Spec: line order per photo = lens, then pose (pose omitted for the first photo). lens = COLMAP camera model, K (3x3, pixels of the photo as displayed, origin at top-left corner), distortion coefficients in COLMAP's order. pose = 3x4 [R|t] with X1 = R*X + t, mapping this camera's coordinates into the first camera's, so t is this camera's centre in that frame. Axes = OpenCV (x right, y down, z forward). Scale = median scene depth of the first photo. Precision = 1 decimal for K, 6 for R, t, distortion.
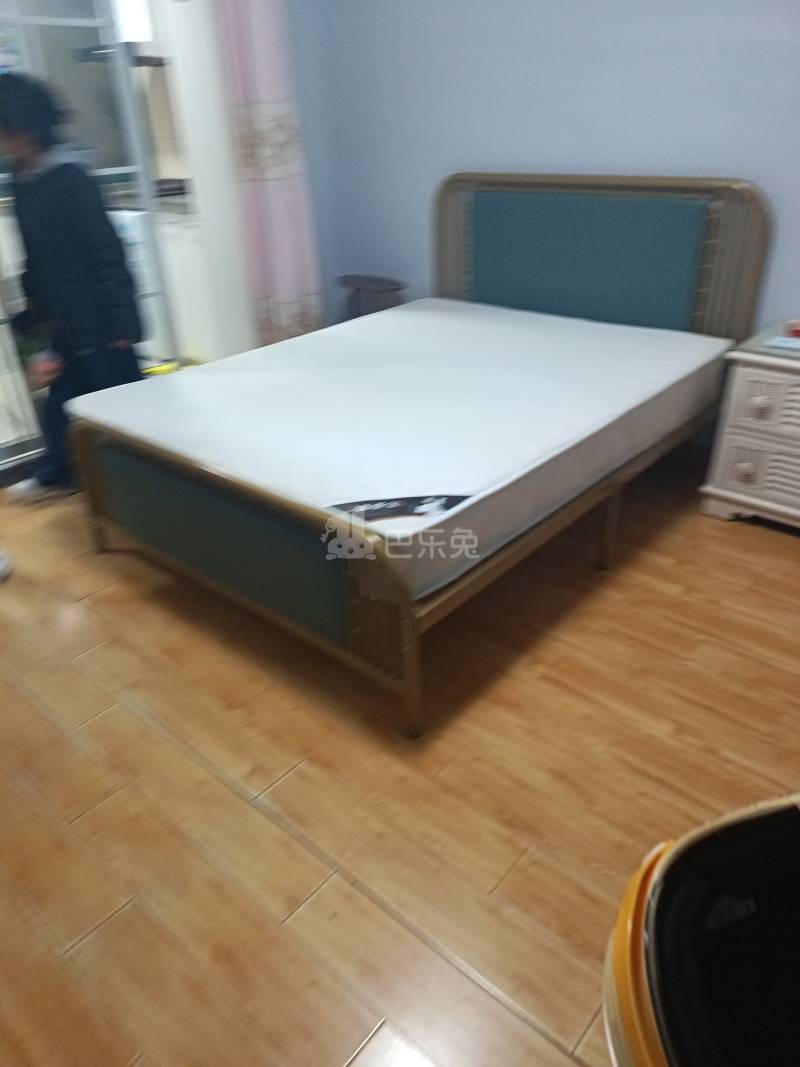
lens RADIAL K [[747.4, 0, 409.2], [0, 747.4, 530.5], [0, 0, 1]] dist [0.072297, -0.066327]
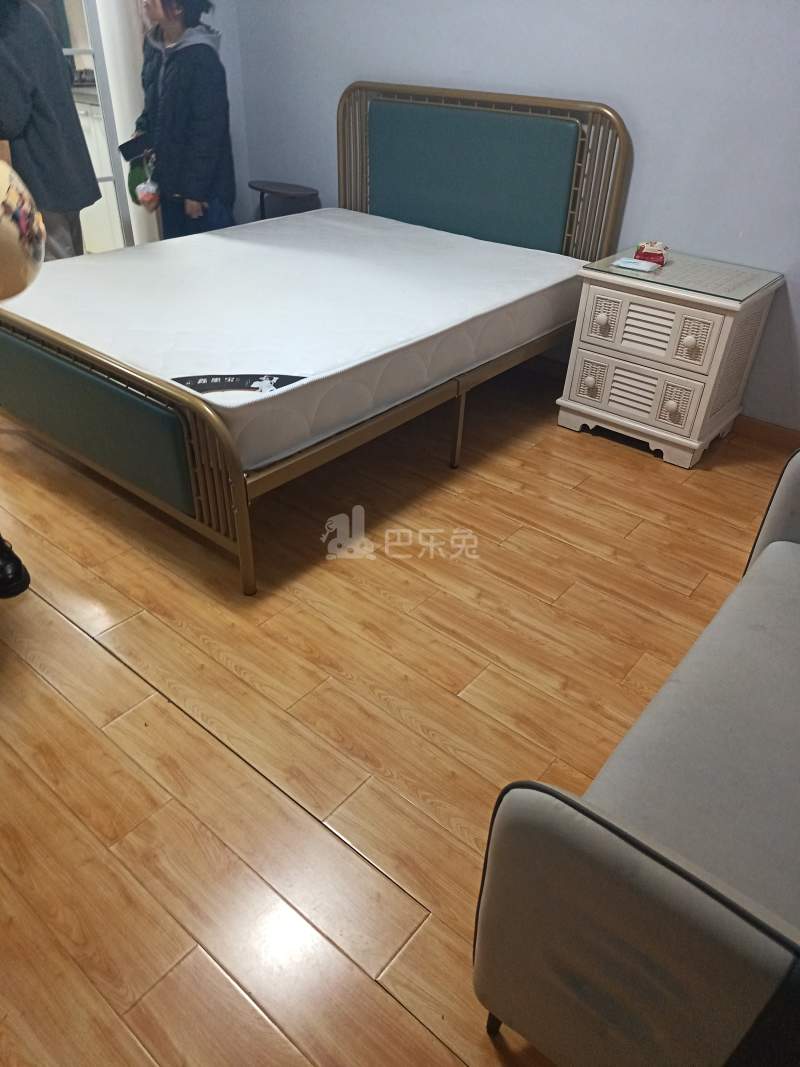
lens RADIAL K [[747.4, 0, 409.2], [0, 747.4, 530.5], [0, 0, 1]] dist [0.072297, -0.066327]
pose [[0.997591, 0.044622, 0.053116, 0.171636], [-0.048667, 0.995806, 0.077477, 0.077482], [-0.049436, -0.079876, 0.995578, -0.113596]]
